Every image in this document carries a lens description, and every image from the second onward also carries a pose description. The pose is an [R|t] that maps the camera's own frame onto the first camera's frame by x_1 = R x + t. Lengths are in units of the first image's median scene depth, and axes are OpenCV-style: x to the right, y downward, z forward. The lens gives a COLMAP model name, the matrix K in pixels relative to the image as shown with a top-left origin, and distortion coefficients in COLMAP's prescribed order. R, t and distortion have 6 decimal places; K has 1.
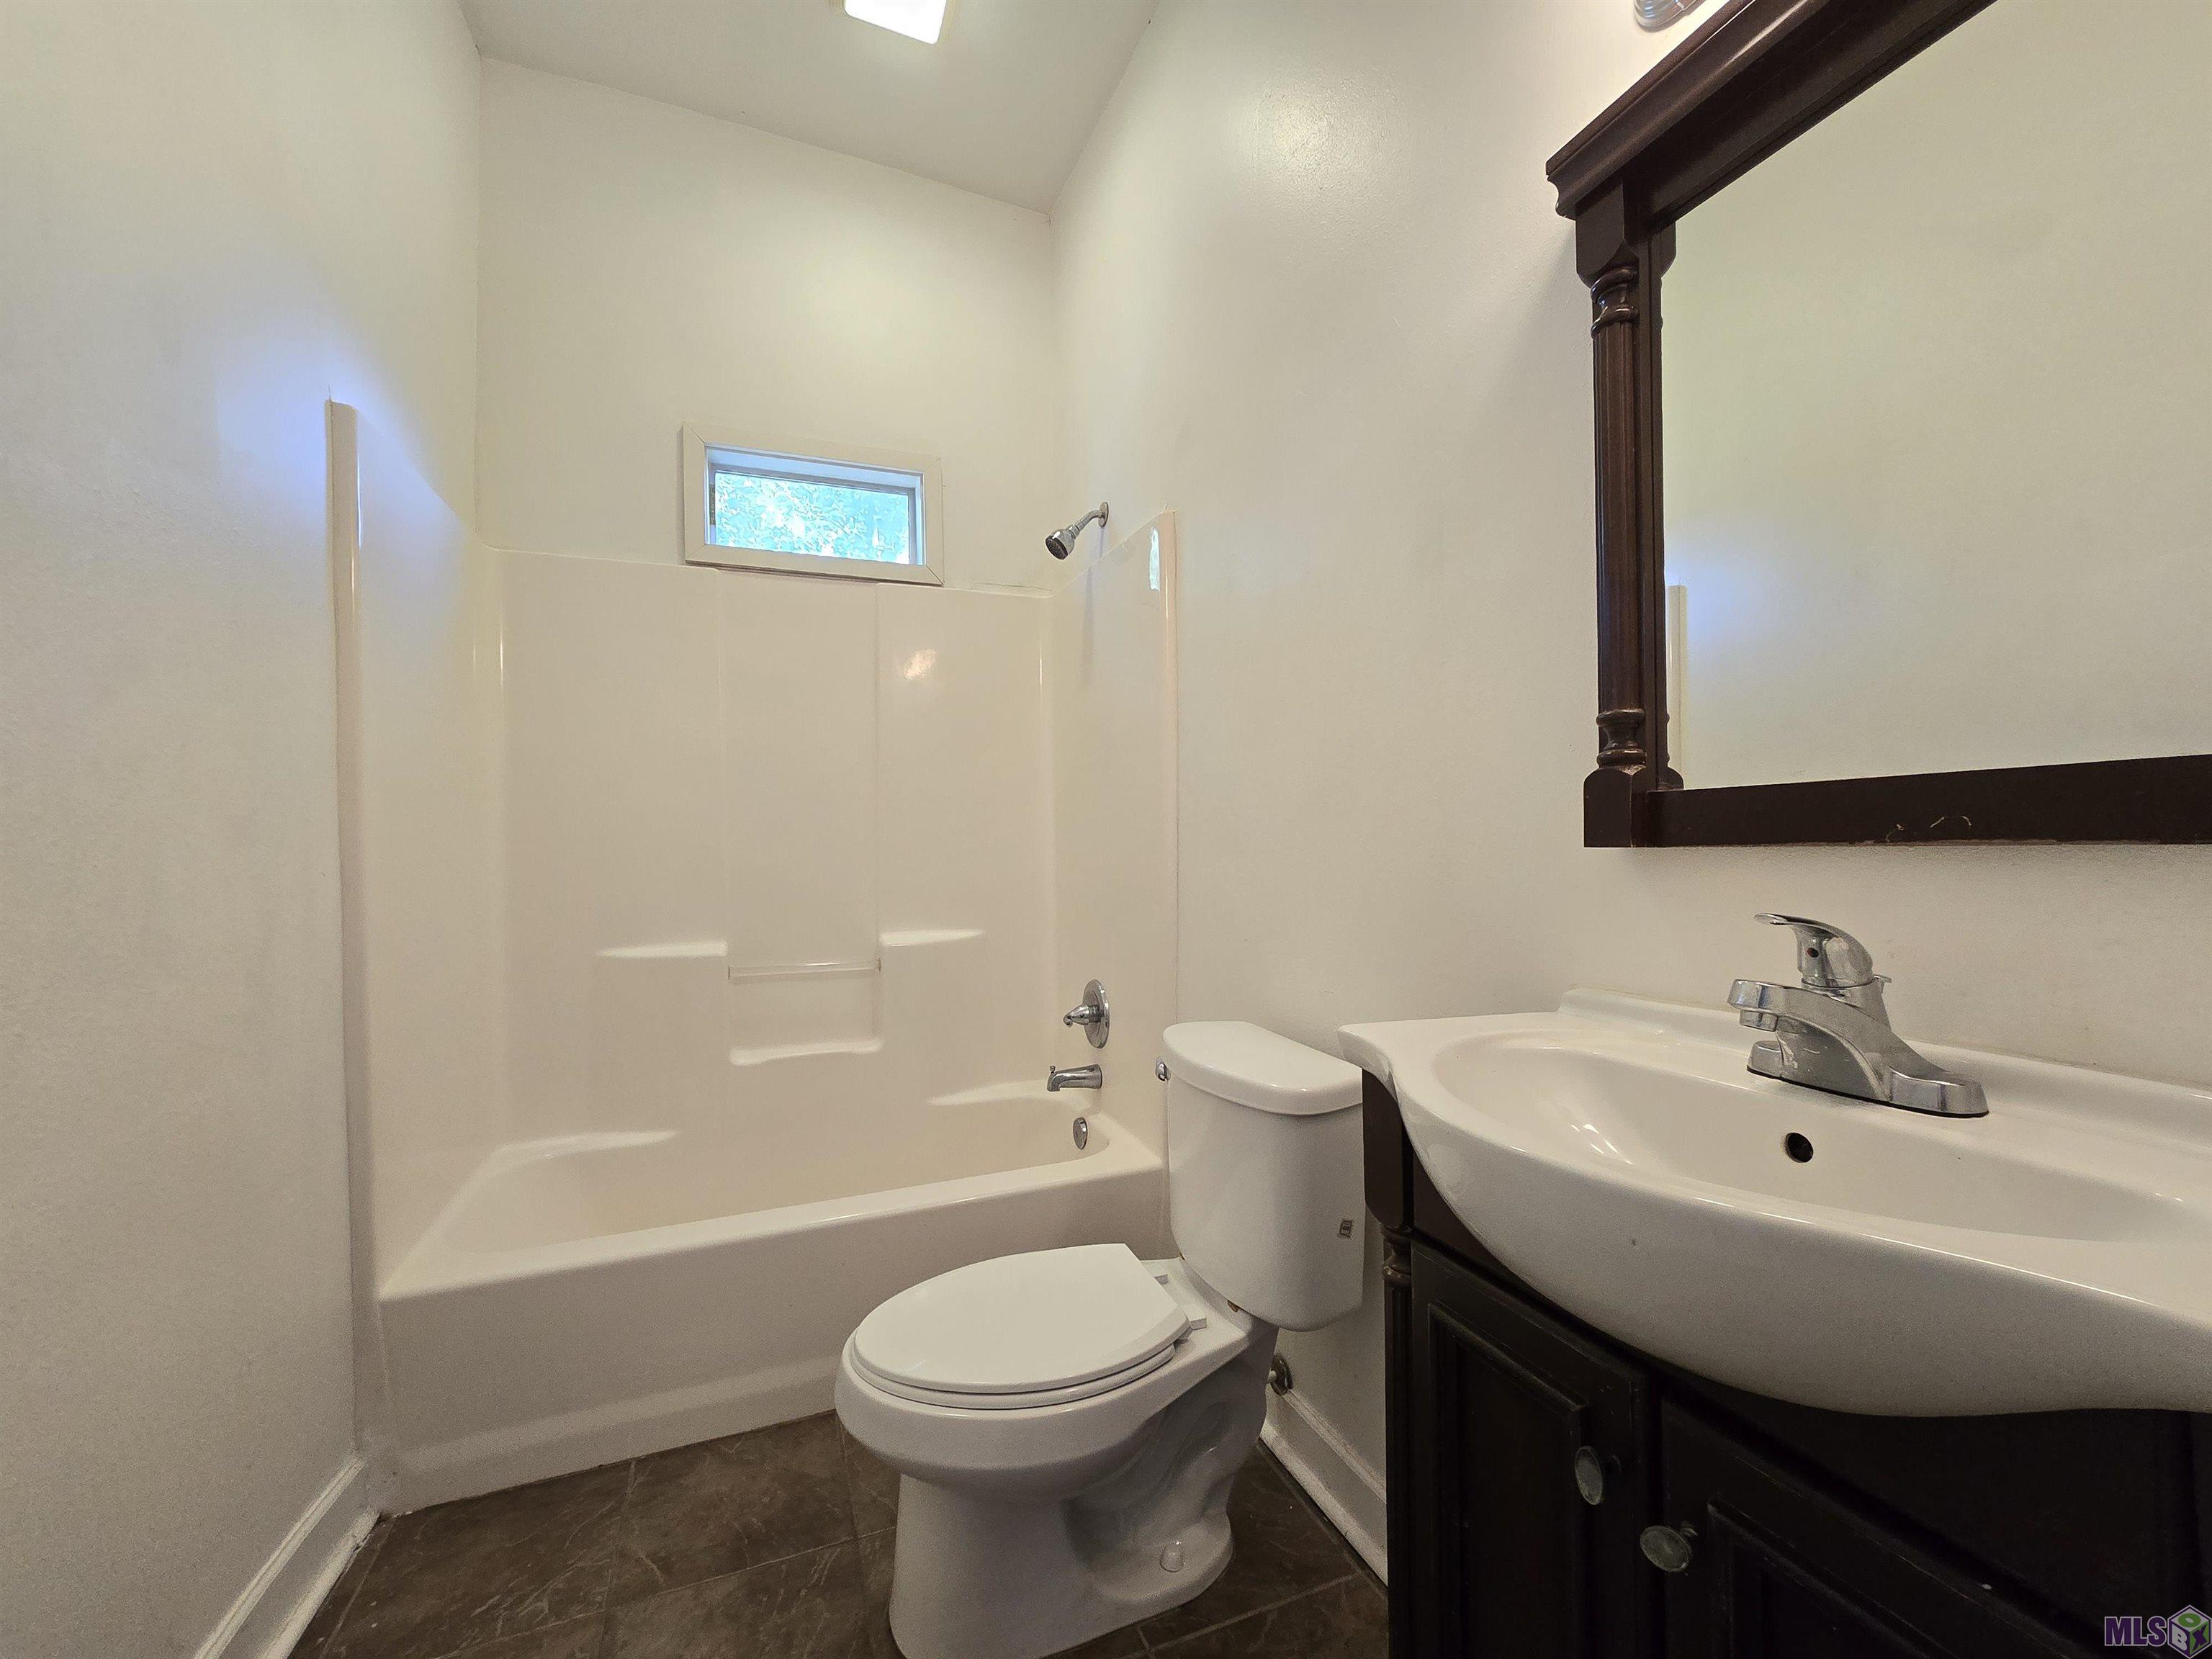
lens RADIAL K [[896.3, 0, 1111.6], [0, 896.3, 838.6], [0, 0, 1]] dist [-0.001629, -0.000498]
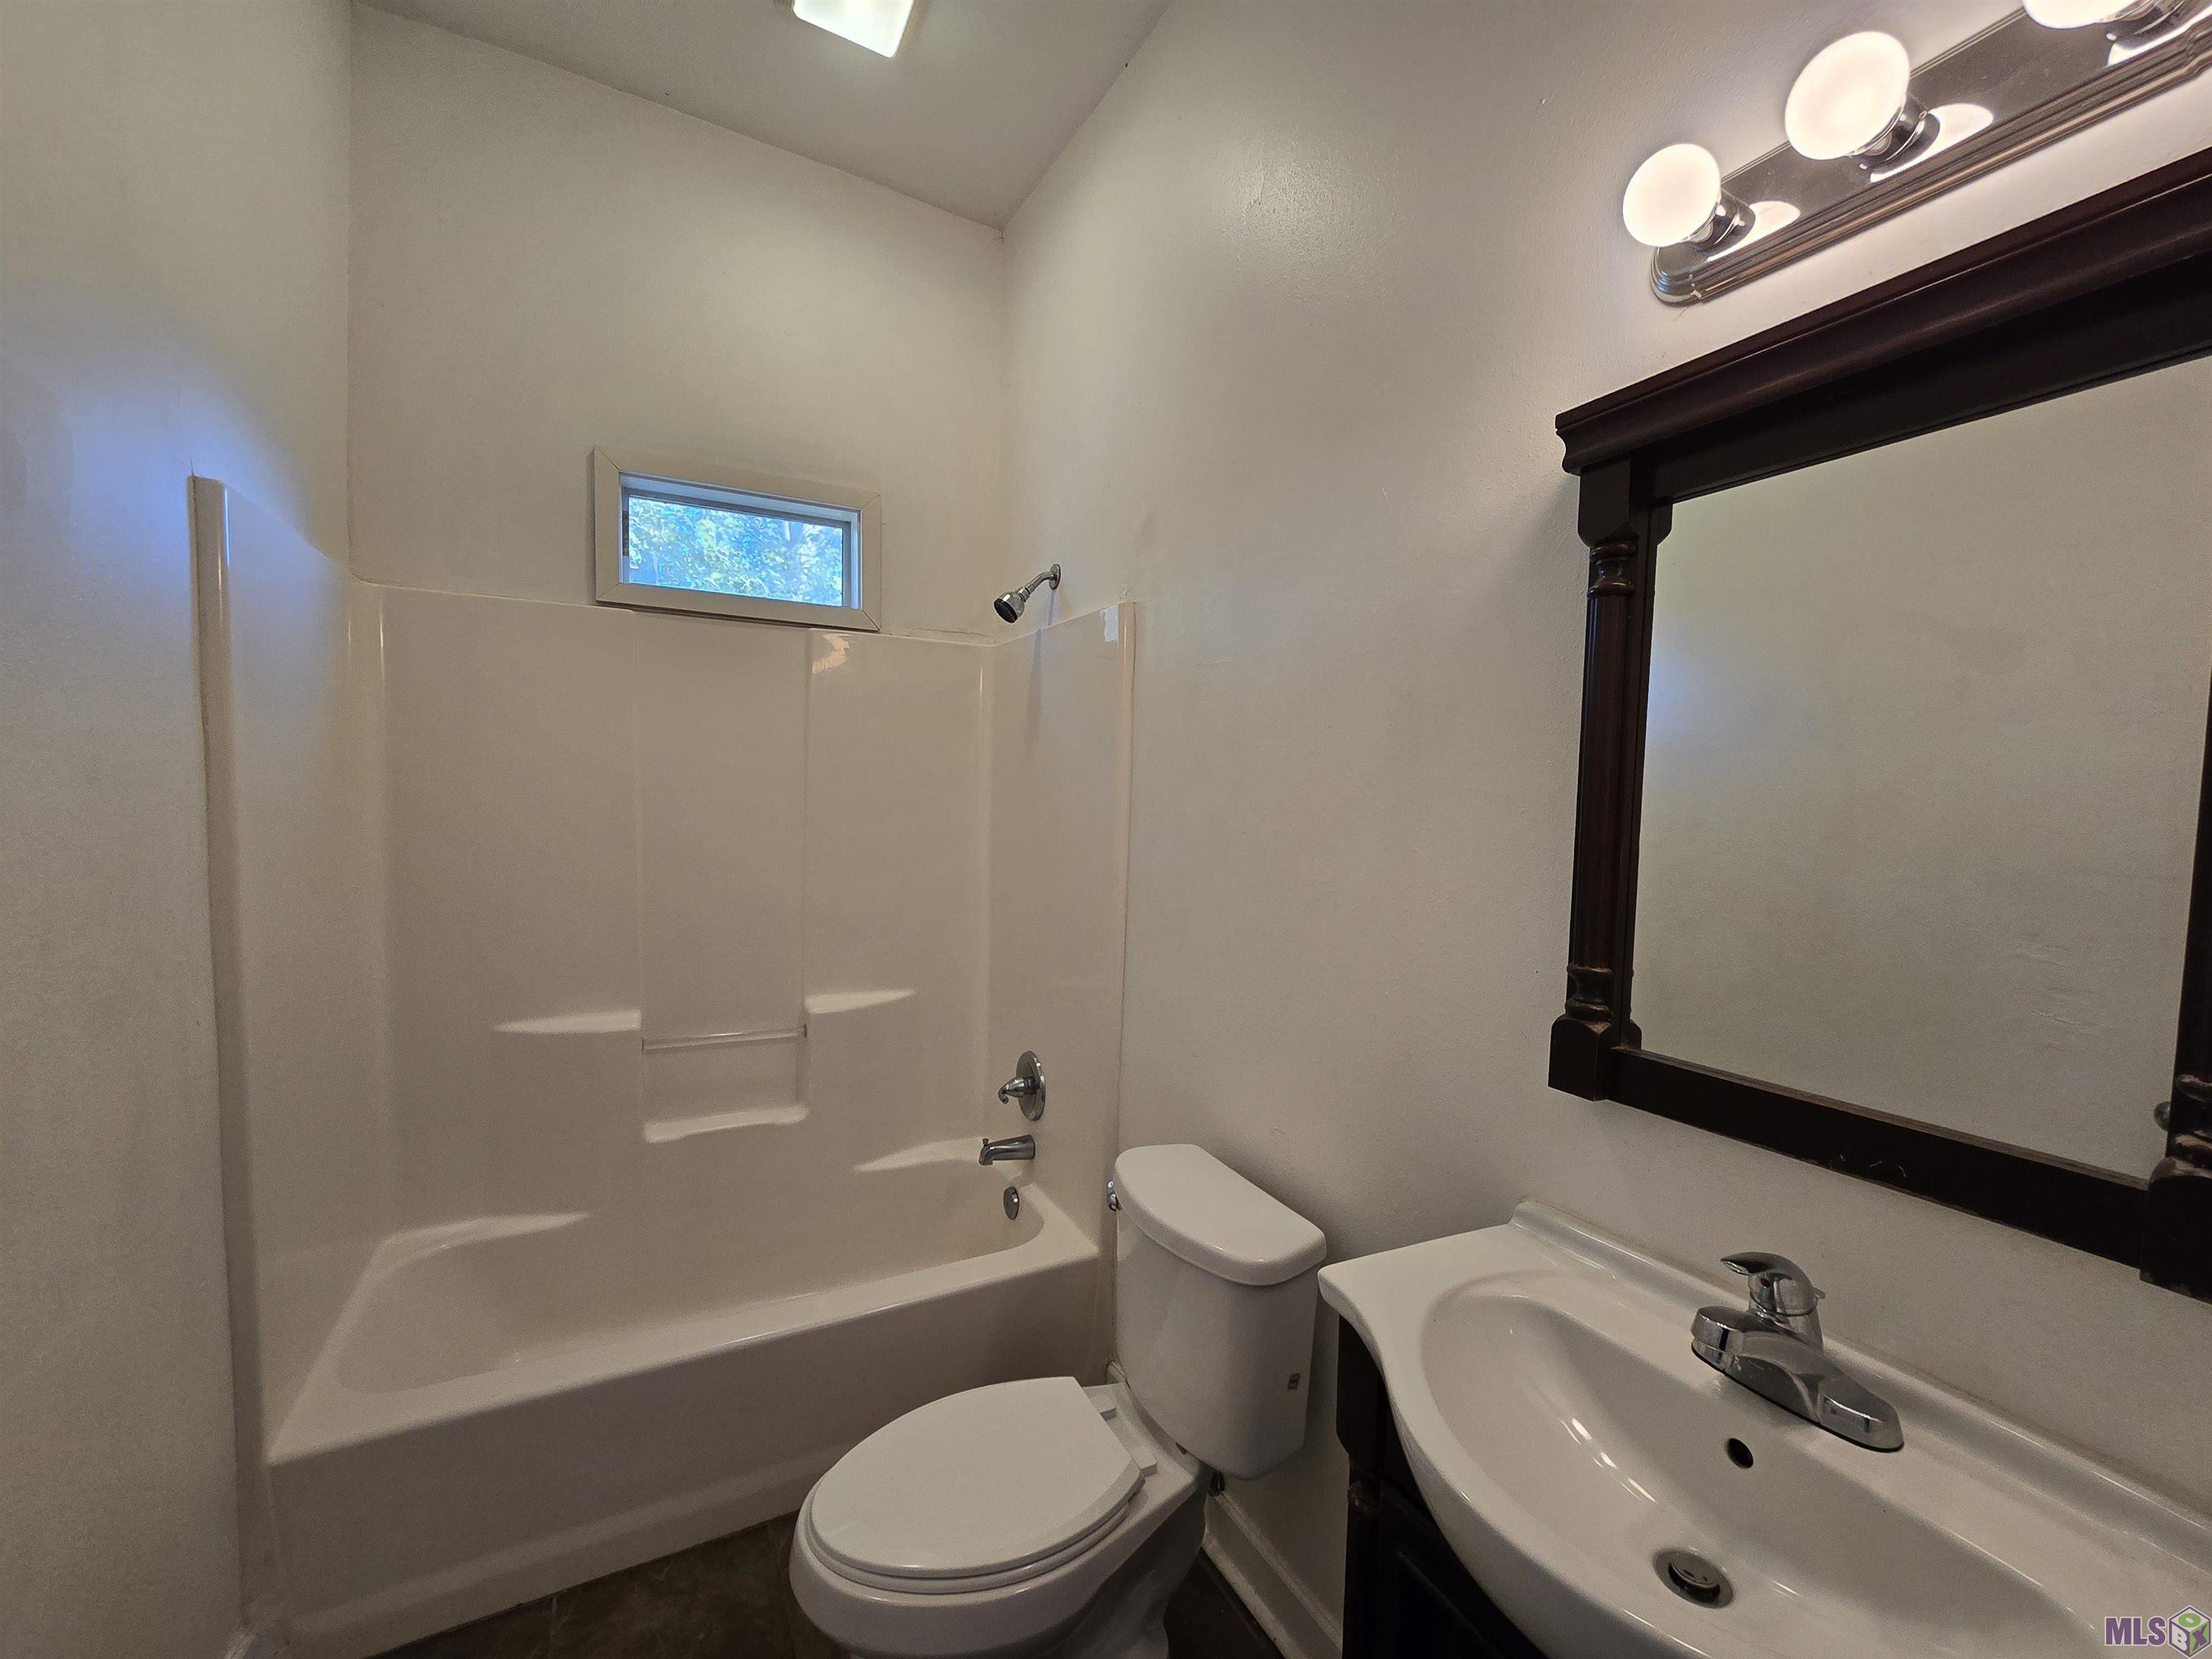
lens RADIAL K [[909.9, 0, 1117.4], [0, 909.9, 843.1], [0, 0, 1]] dist [-0.001033, 0.000016]
pose [[0.992830, 0.030611, 0.115551, -0.079954], [-0.037501, 0.997616, 0.057937, -0.231141], [-0.113502, -0.061855, 0.991610, 0.006687]]
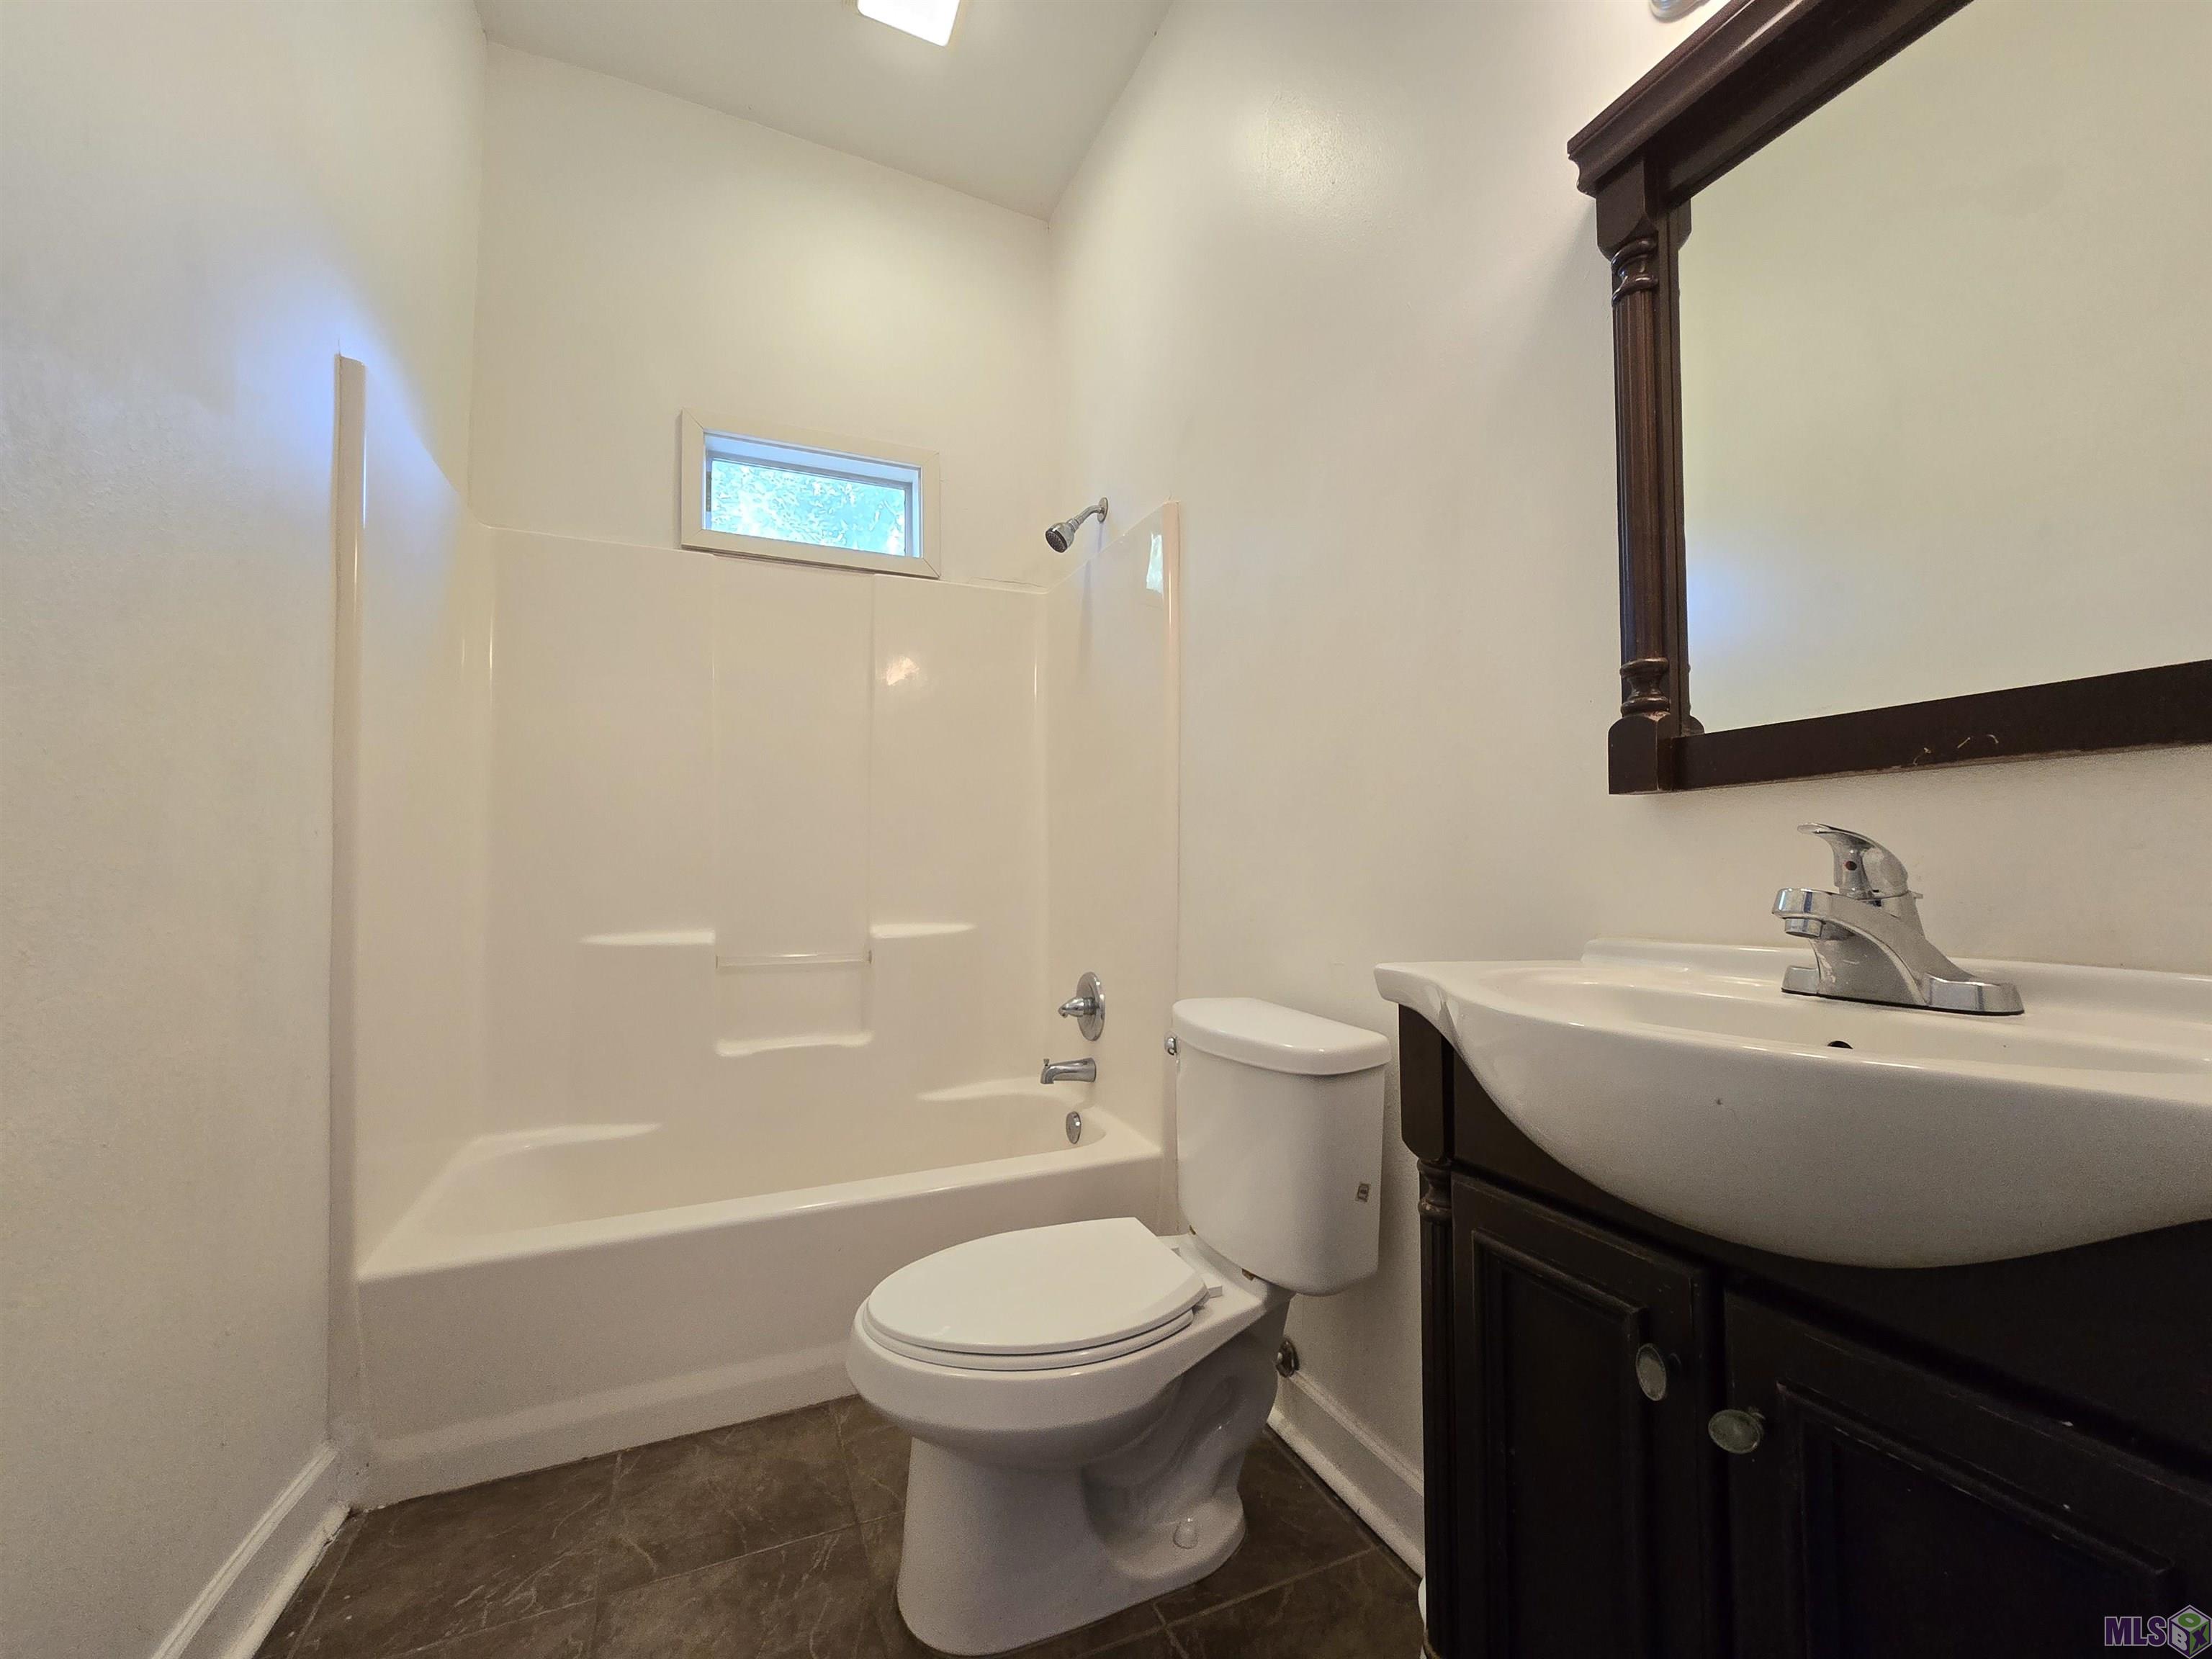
lens RADIAL K [[900.3, 0, 1109.8], [0, 900.3, 840.1], [0, 0, 1]] dist [-0.002200, -0.000364]
pose [[0.999312, 0.010567, 0.035544, -0.056828], [-0.009484, 0.999490, -0.030484, 0.071180], [-0.035848, 0.030126, 0.998903, -0.004087]]
